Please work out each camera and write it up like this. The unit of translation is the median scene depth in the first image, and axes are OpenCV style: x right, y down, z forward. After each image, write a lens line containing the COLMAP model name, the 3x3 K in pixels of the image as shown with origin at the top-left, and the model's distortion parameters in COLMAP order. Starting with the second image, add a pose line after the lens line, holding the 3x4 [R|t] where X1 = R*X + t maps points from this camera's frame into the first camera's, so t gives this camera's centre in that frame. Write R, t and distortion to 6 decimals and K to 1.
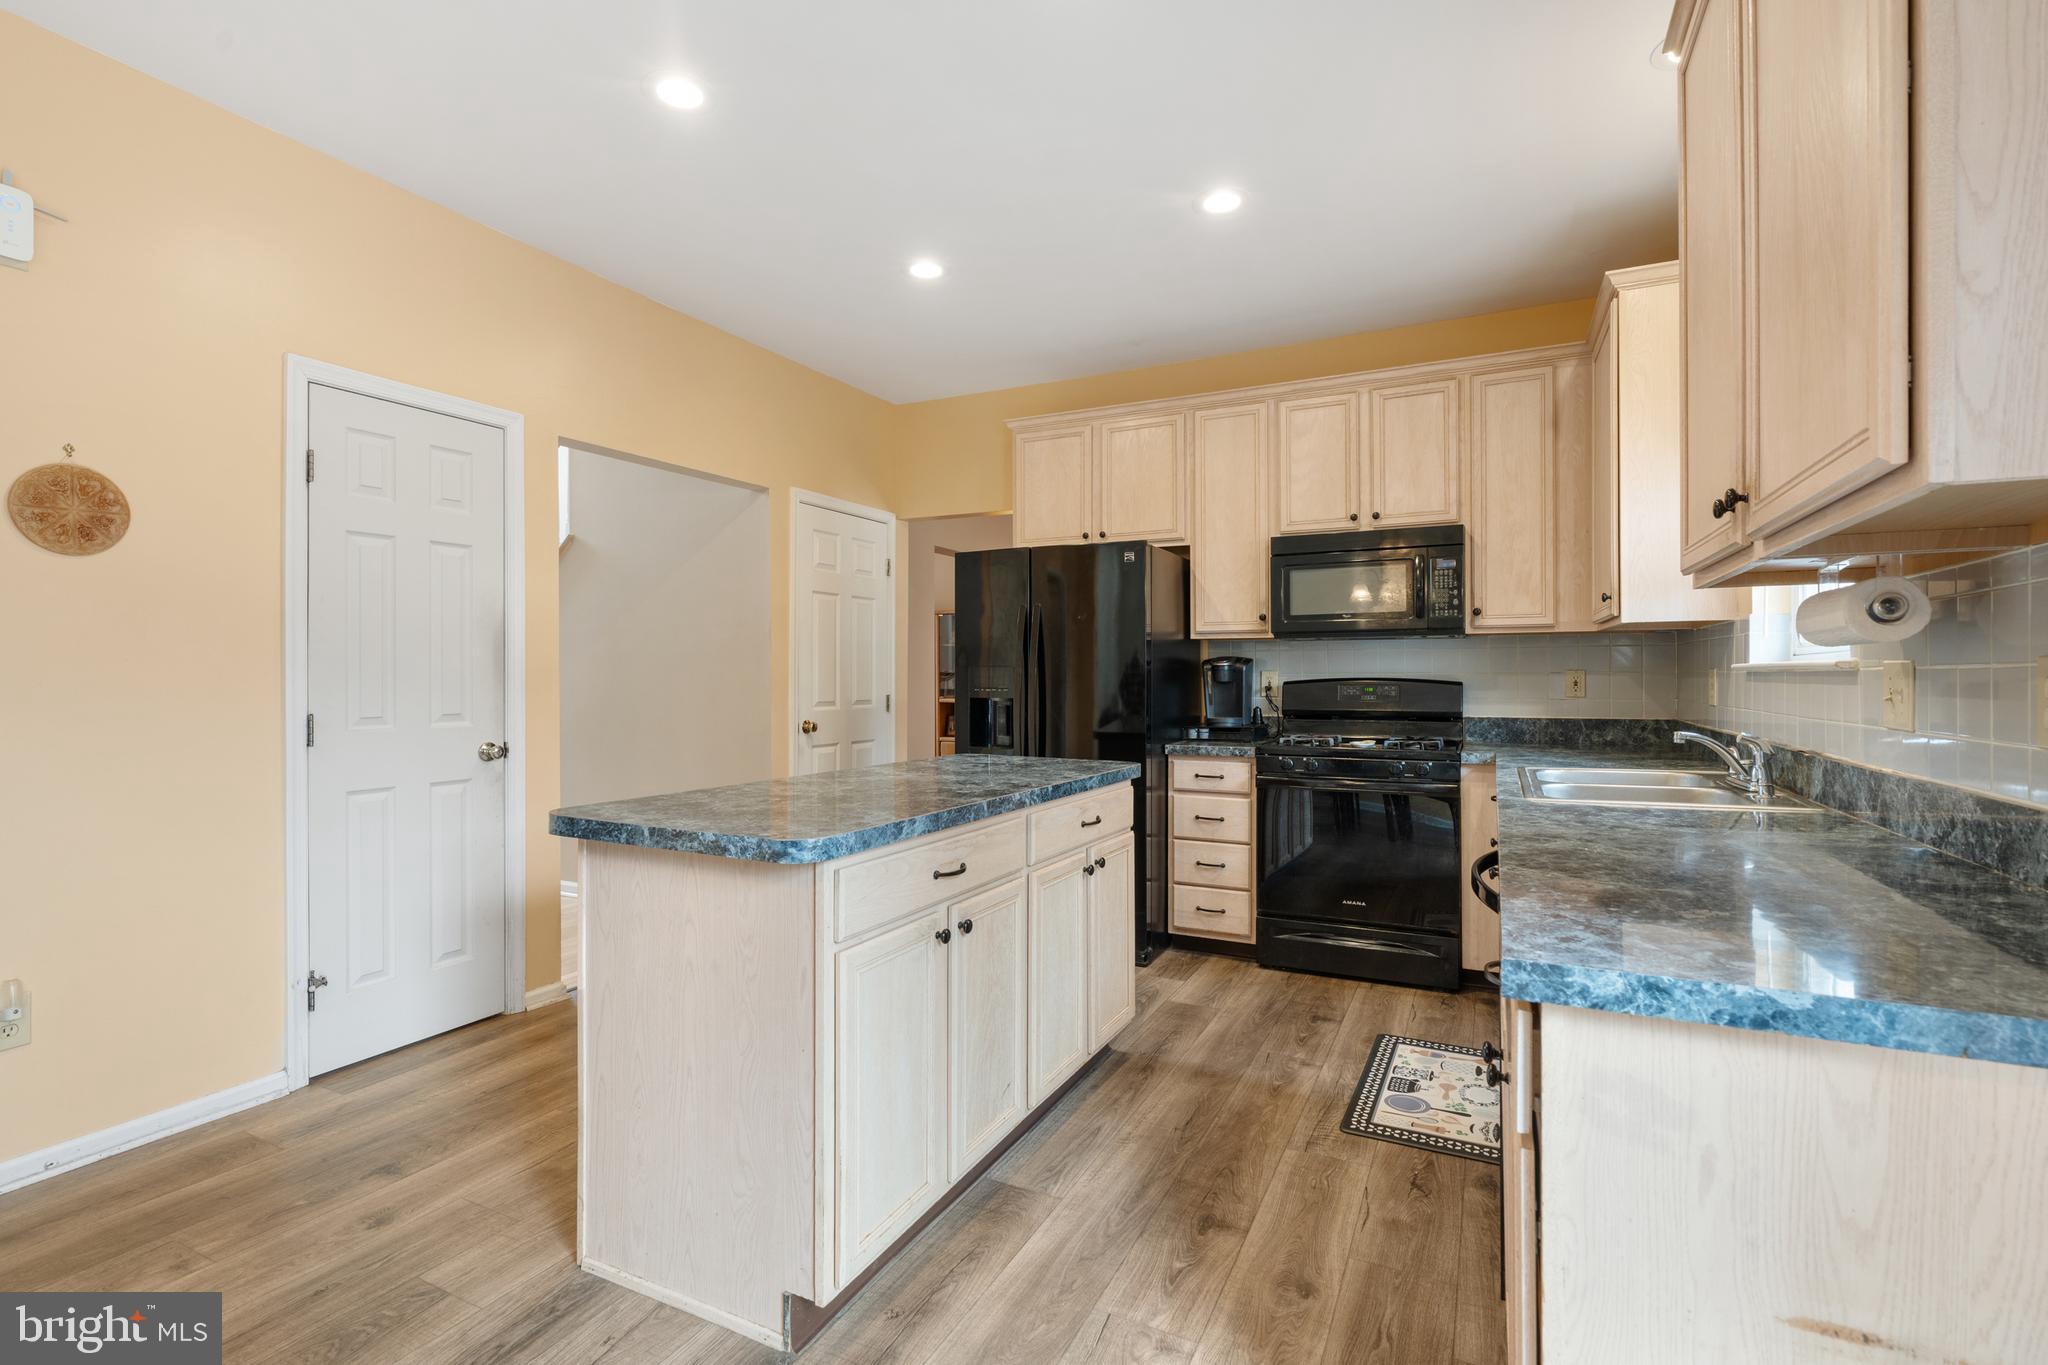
lens RADIAL K [[939.8, 0, 1019.9], [0, 939.8, 678.8], [0, 0, 1]] dist [-0.002546, 0.000364]
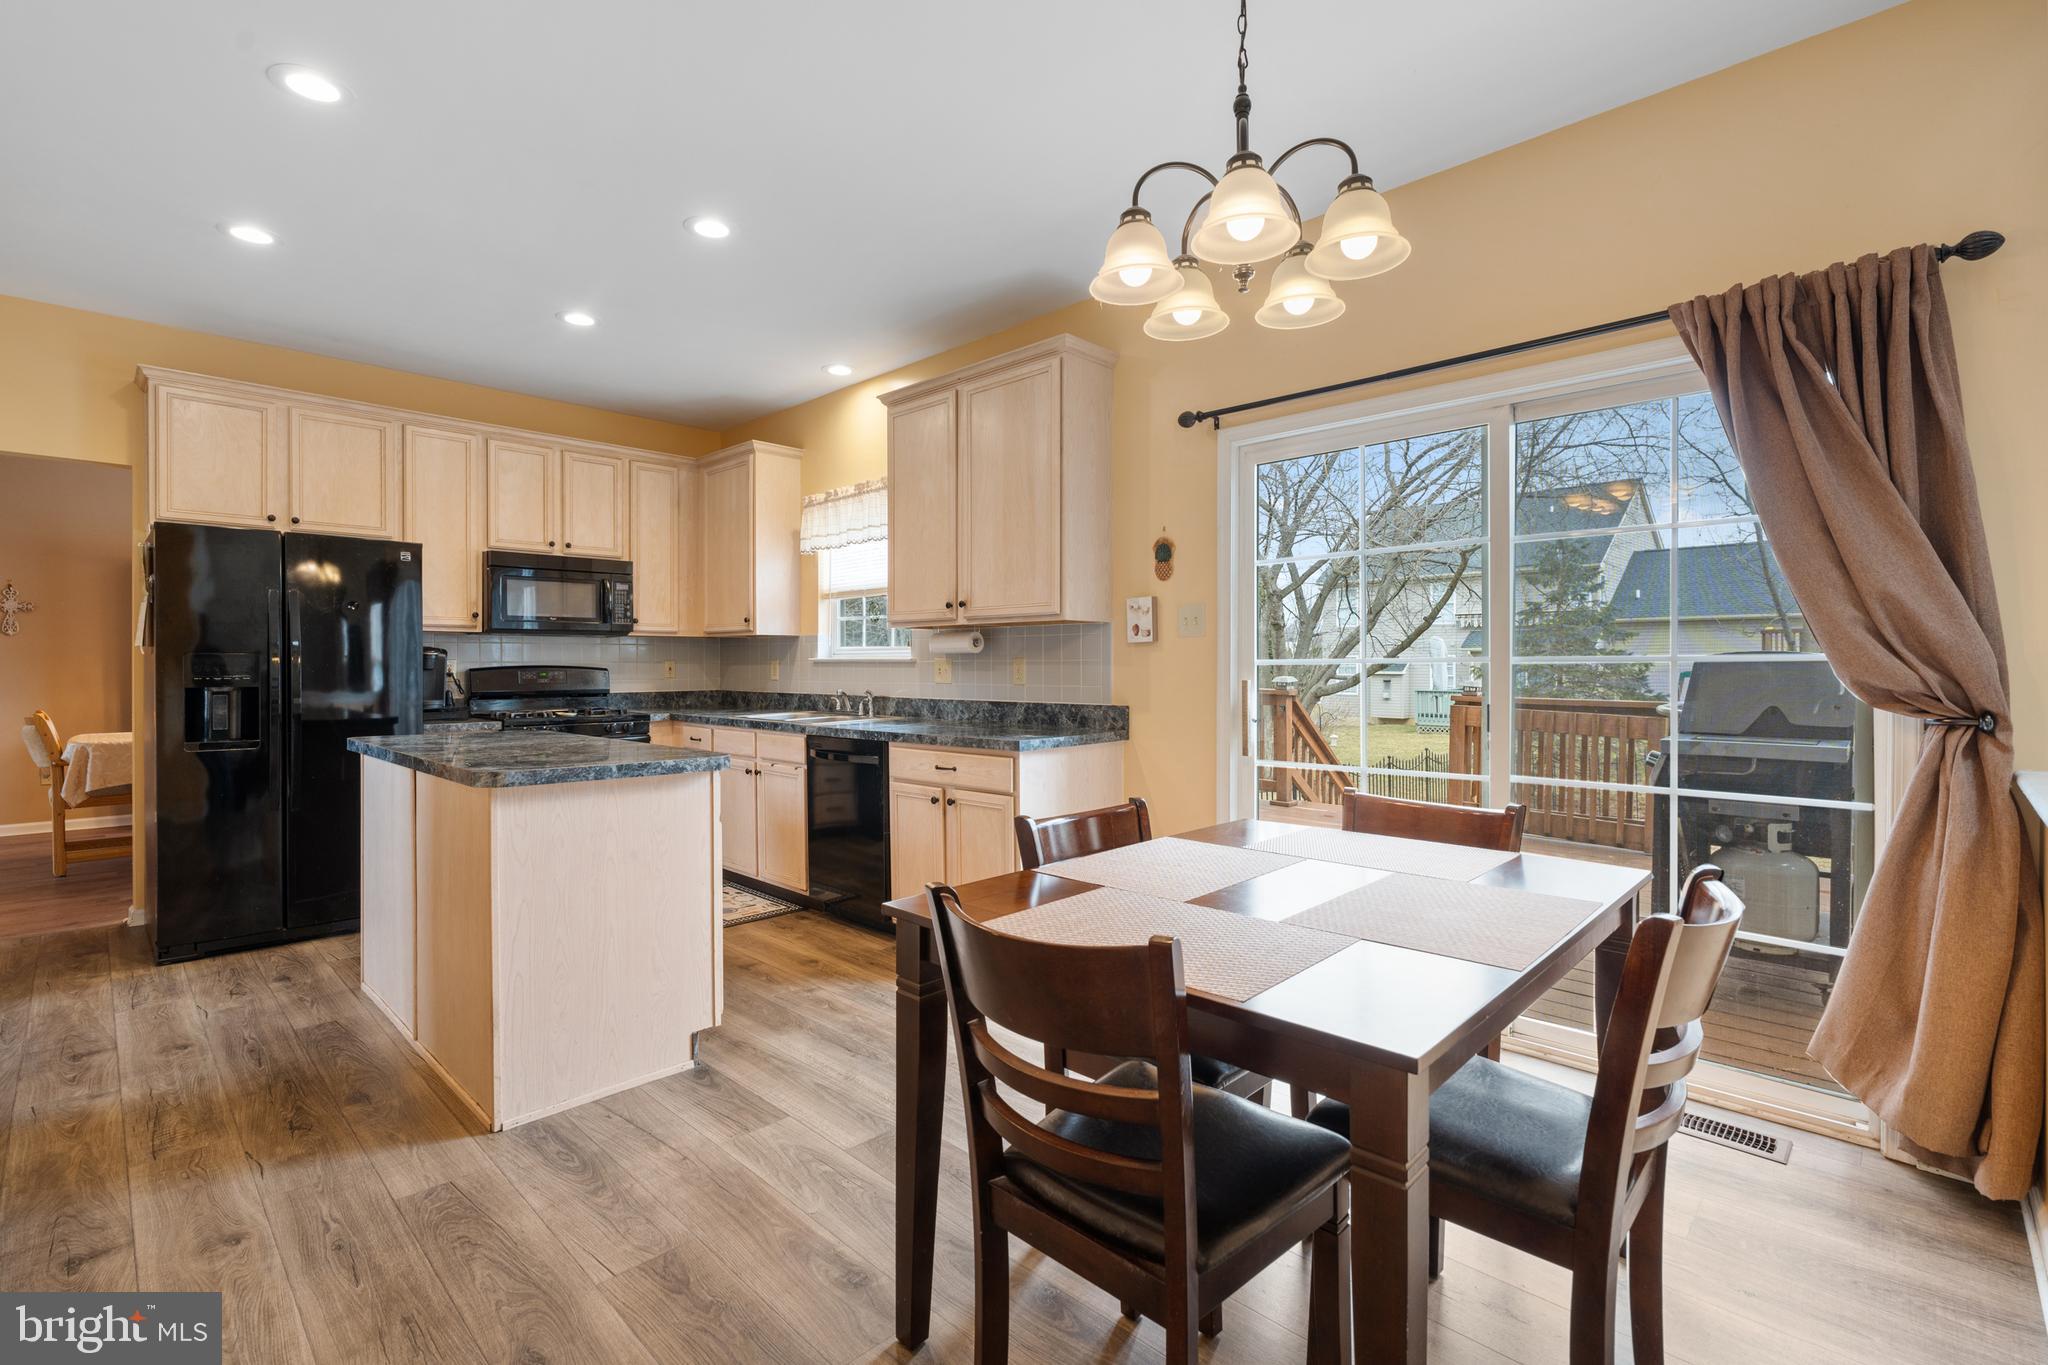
lens RADIAL K [[919.5, 0, 1020.2], [0, 919.5, 677.3], [0, 0, 1]] dist [-0.007229, 0.001593]
pose [[0.299990, -0.012232, 0.953864, -0.703561], [0.002575, 0.999925, 0.012013, 0.001963], [-0.953939, -0.001147, 0.299999, -0.017196]]
